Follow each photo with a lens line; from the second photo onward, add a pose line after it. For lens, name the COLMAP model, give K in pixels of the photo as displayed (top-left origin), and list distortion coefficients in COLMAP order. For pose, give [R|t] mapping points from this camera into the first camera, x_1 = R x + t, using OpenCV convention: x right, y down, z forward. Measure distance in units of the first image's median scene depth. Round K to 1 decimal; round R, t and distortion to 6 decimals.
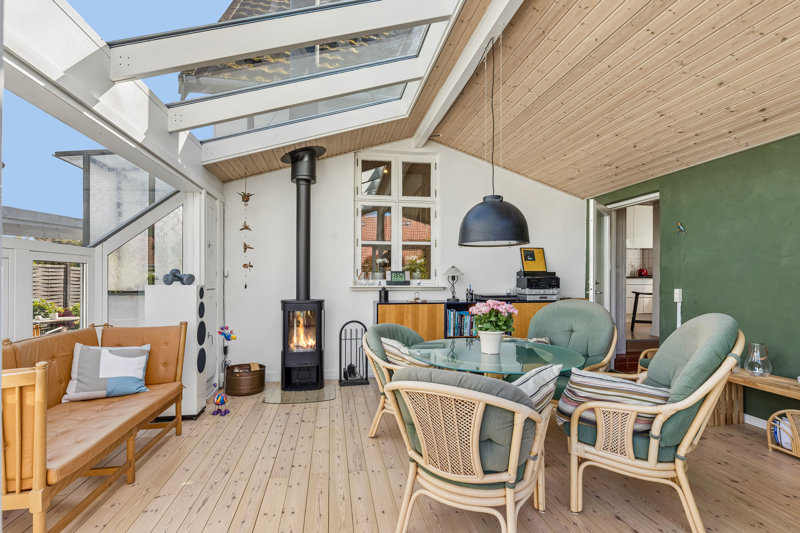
lens RADIAL K [[383.6, 0, 398.0], [0, 383.6, 274.1], [0, 0, 1]] dist [0.000318, -0.000048]
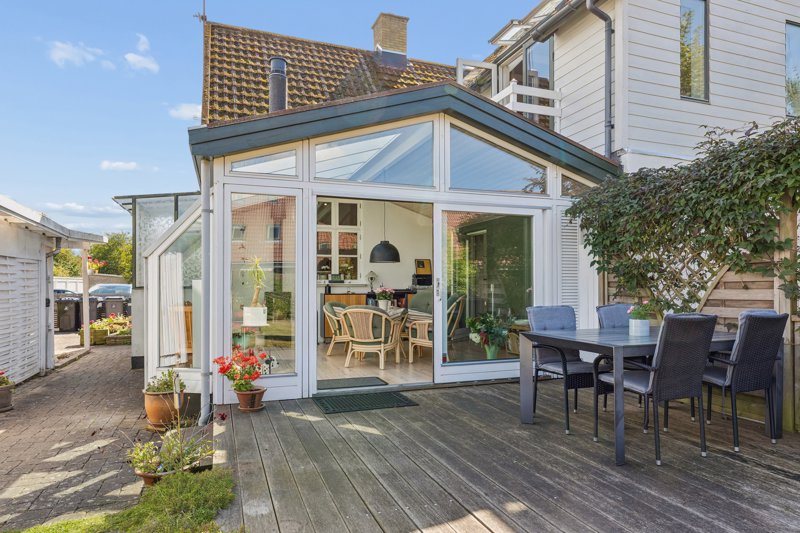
lens RADIAL K [[484.0, 0, 398.6], [0, 484.0, 273.2], [0, 0, 1]] dist [-0.000376, 0.000108]
pose [[0.985444, 0.001477, 0.169992, -0.087344], [-0.000159, 0.999970, -0.007767, 0.003941], [-0.169998, 0.007627, 0.985415, -1.014368]]
